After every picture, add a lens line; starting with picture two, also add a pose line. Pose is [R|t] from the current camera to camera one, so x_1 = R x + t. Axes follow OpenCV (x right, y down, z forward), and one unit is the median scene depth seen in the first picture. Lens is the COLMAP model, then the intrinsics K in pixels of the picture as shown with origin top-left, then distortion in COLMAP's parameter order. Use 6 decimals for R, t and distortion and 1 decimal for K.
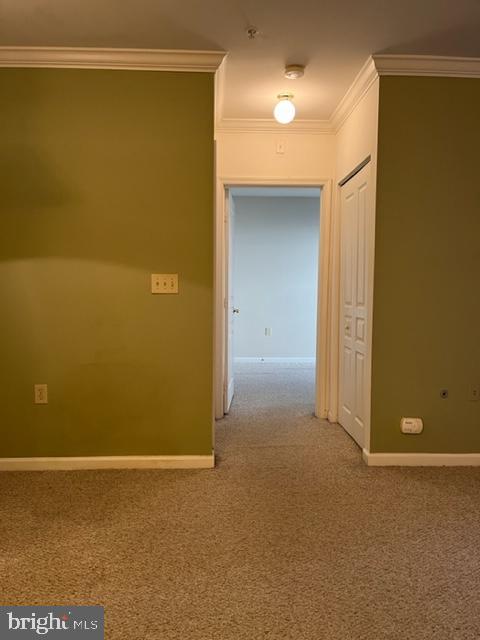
lens RADIAL K [[480.5, 0, 240.0], [0, 480.5, 320.0], [0, 0, 1]] dist [0.065145, -0.096896]
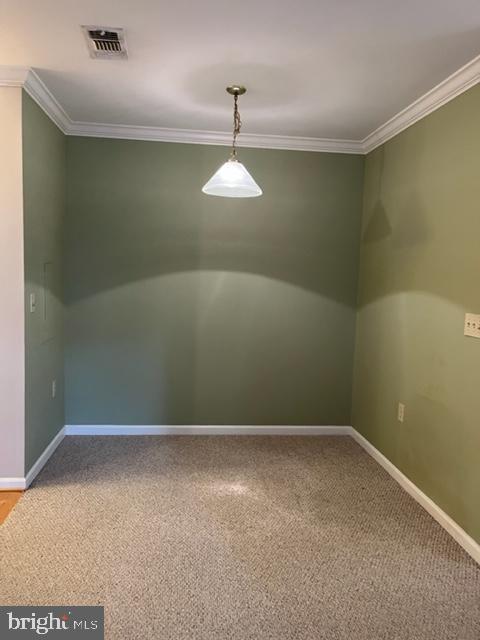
lens RADIAL K [[480.5, 0, 240.0], [0, 480.5, 320.0], [0, 0, 1]] dist [0.065145, -0.096896]
pose [[0.060163, 0.090024, -0.994121, 0.791235], [-0.099075, 0.991545, 0.083795, -0.139458], [0.993260, 0.093451, 0.068573, 0.647387]]
